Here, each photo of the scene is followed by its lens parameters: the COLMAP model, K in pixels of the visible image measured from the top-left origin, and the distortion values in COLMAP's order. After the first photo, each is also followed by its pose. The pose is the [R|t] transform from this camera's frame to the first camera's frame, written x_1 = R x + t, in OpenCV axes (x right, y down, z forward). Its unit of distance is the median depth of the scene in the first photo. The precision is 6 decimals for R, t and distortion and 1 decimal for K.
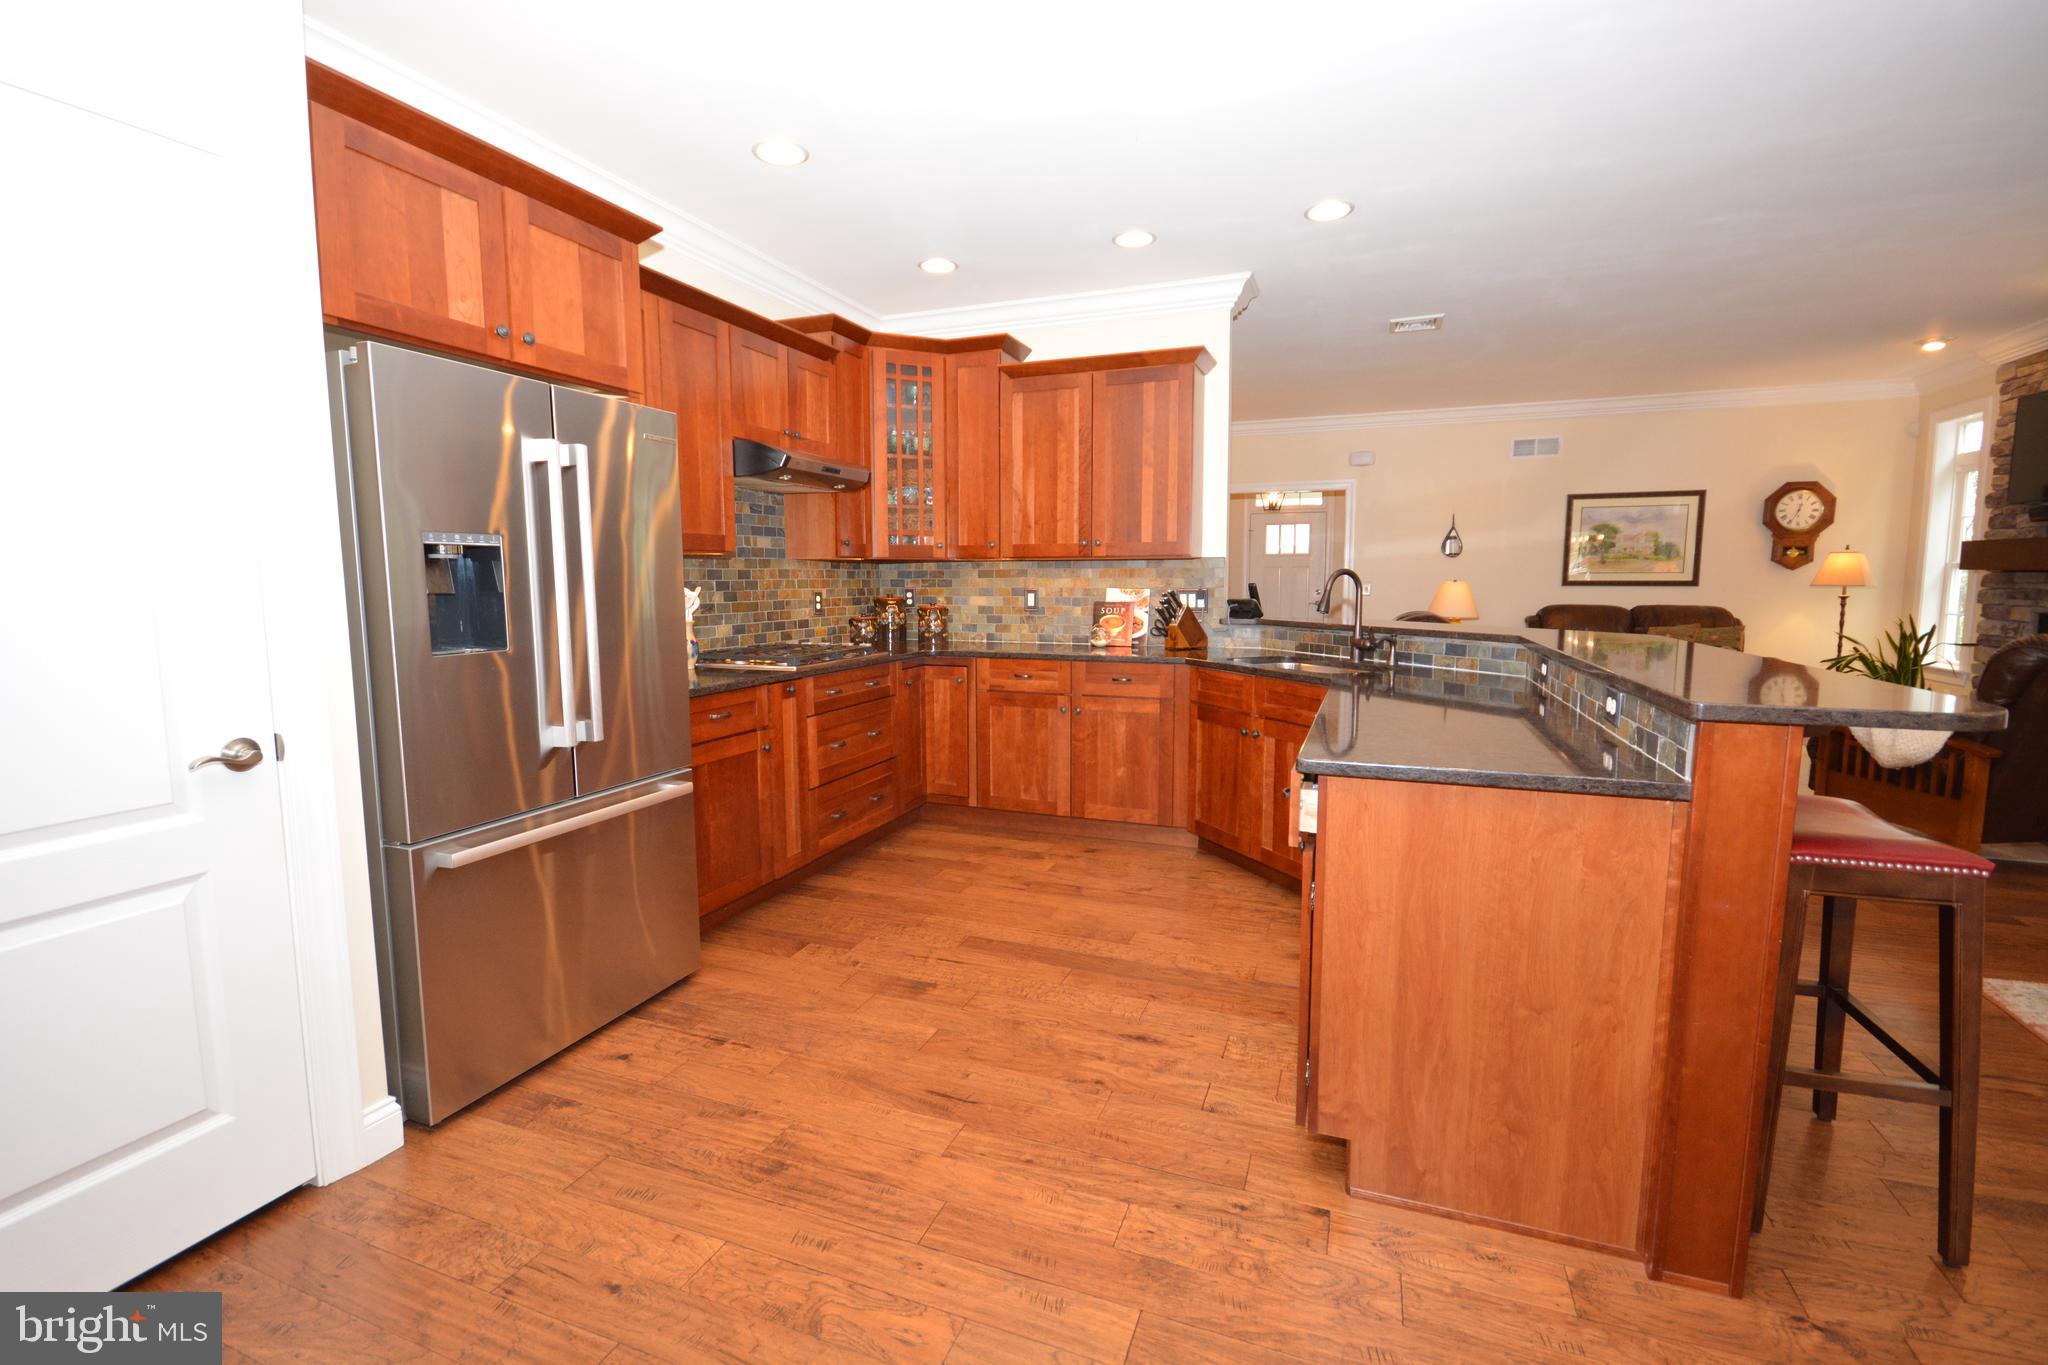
lens RADIAL K [[903.0, 0, 1009.1], [0, 903.0, 669.2], [0, 0, 1]] dist [0.007992, -0.011823]
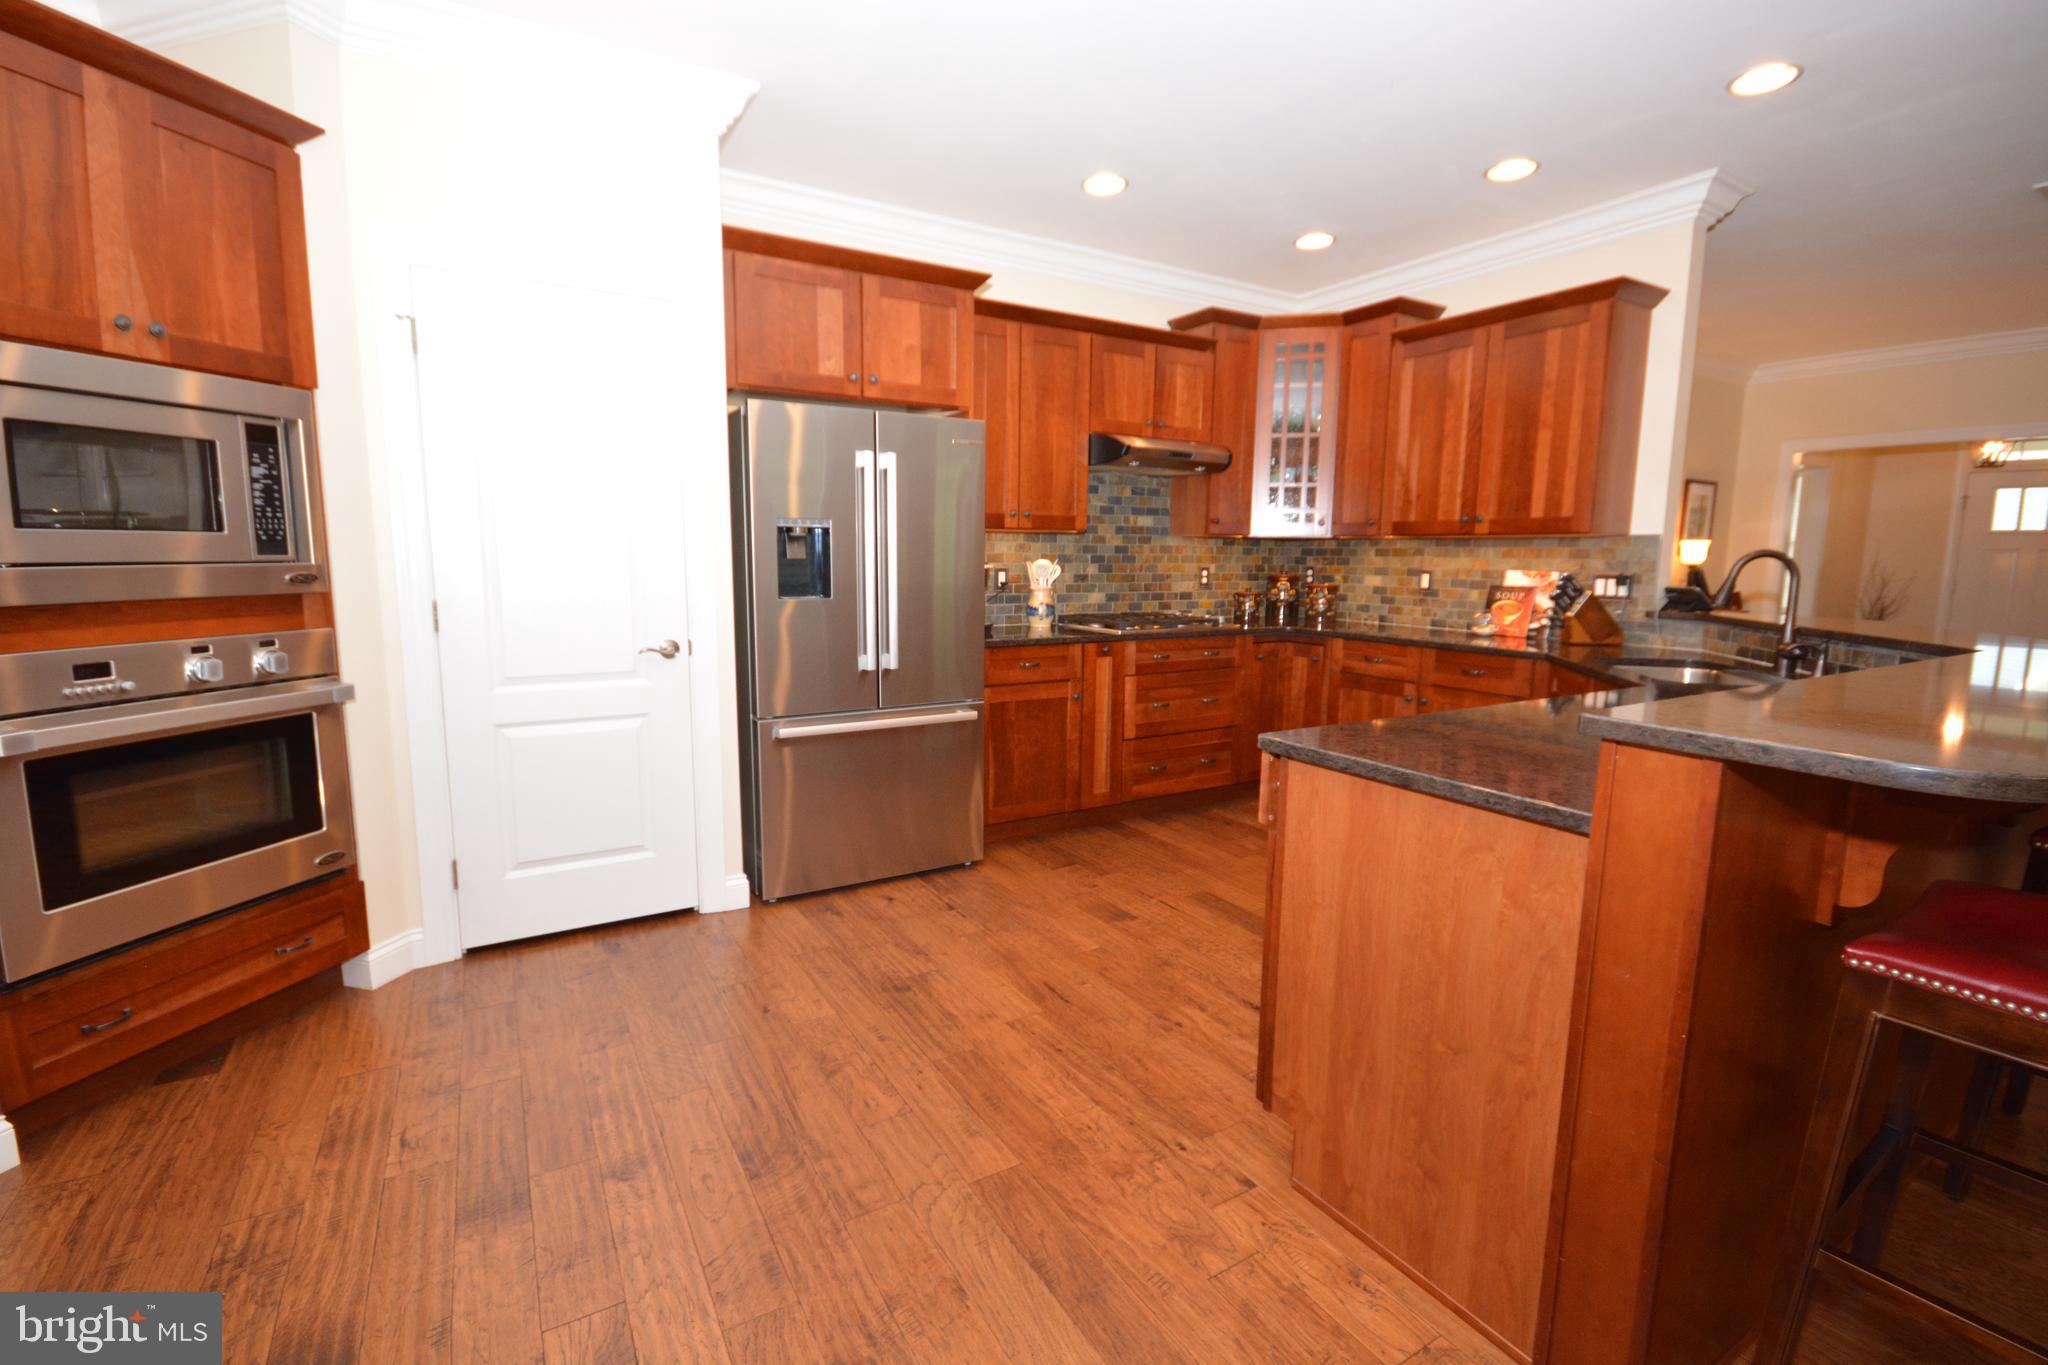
lens RADIAL K [[903.0, 0, 1016.1], [0, 903.0, 668.2], [0, 0, 1]] dist [0.007992, -0.011823]
pose [[0.786977, 0.089633, -0.610436, 0.533919], [-0.075198, 0.995949, 0.049295, -0.003790], [0.612382, 0.007109, 0.790530, 0.025873]]
